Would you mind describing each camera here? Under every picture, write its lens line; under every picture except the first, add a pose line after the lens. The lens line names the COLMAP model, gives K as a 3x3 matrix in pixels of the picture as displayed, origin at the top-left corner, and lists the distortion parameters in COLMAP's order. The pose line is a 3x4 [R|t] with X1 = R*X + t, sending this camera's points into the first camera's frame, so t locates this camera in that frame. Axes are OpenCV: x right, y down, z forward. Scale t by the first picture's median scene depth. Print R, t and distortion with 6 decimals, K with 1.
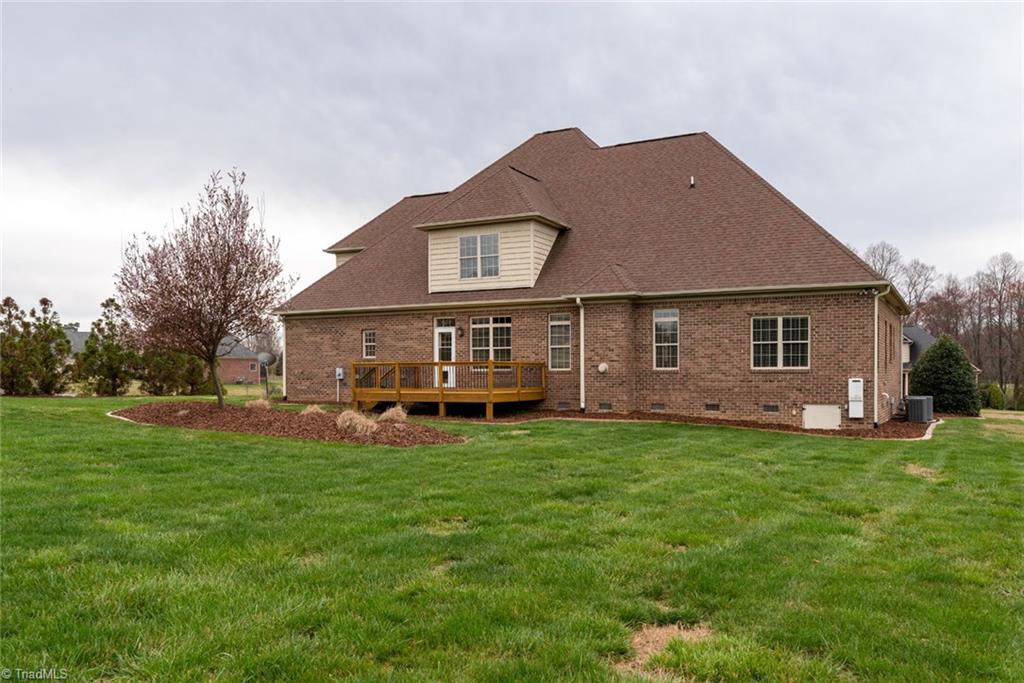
lens RADIAL K [[876.5, 0, 512.0], [0, 876.5, 341.5], [0, 0, 1]] dist [-0.001449, -0.002027]
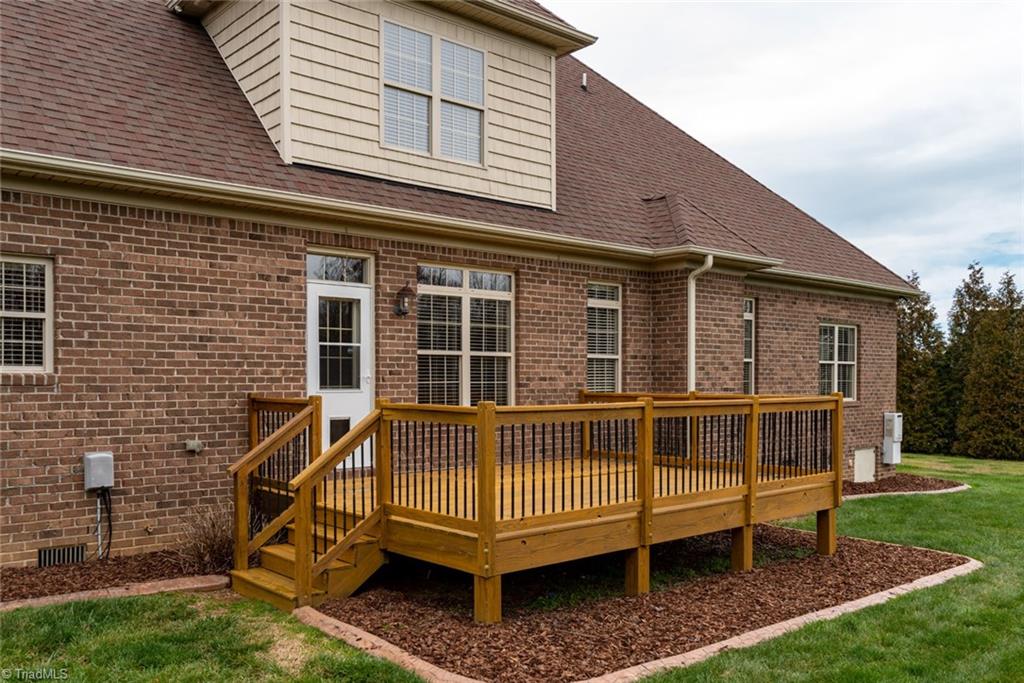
lens RADIAL K [[876.5, 0, 512.0], [0, 876.5, 341.5], [0, 0, 1]] dist [-0.001449, -0.002027]
pose [[0.325413, 0.042491, 0.944617, -0.350949], [-0.036496, 0.998810, -0.032356, 0.013143], [-0.944867, -0.023945, 0.326576, 0.826838]]
